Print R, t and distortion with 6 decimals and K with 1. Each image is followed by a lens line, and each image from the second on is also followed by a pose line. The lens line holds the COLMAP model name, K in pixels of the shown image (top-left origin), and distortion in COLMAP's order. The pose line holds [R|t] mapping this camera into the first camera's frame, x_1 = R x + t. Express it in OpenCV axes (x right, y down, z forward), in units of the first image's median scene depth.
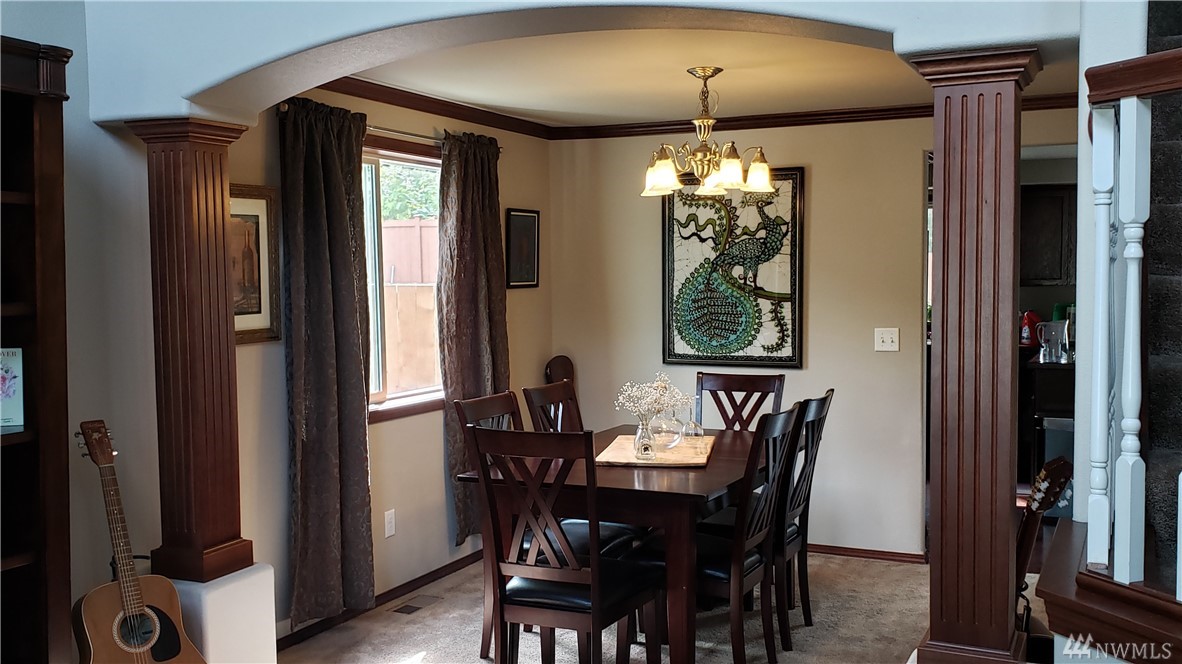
lens RADIAL K [[916.6, 0, 591.7], [0, 916.6, 333.7], [0, 0, 1]] dist [0.000039, 0.000923]
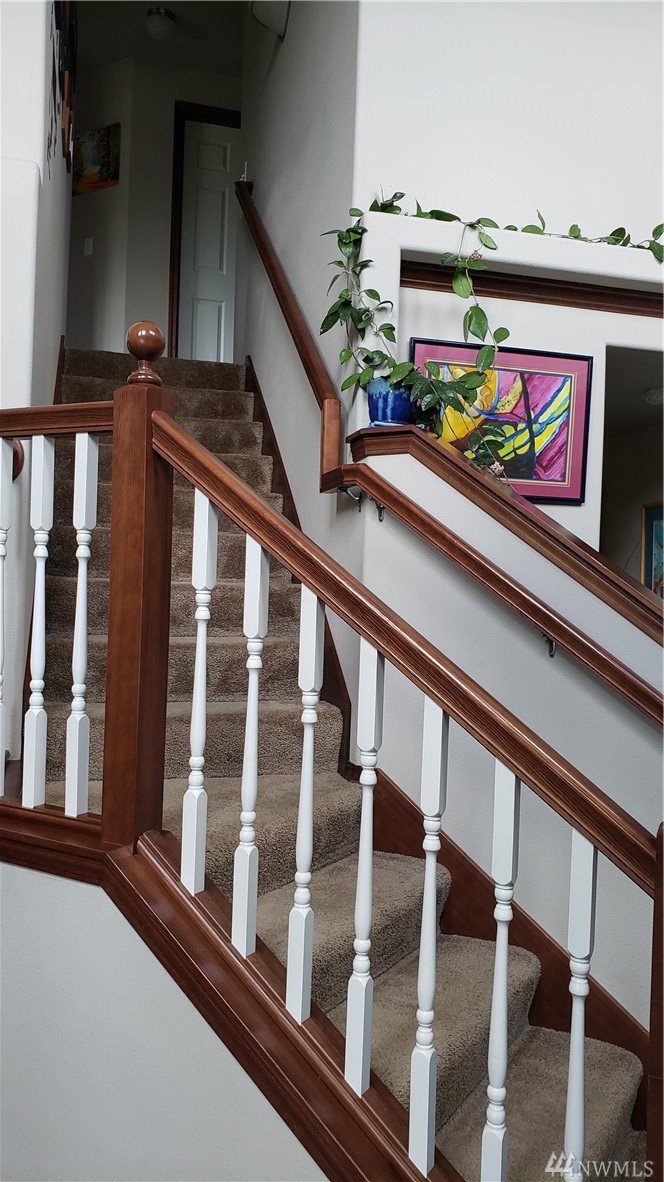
lens RADIAL K [[916.6, 0, 331.7], [0, 916.6, 588.8], [0, 0, 1]] dist [0.000039, 0.000923]
pose [[0.804158, 0.025234, 0.593880, 0.147897], [-0.000076, 0.999103, -0.042349, 0.018468], [-0.594416, 0.034010, 0.803438, -0.300704]]
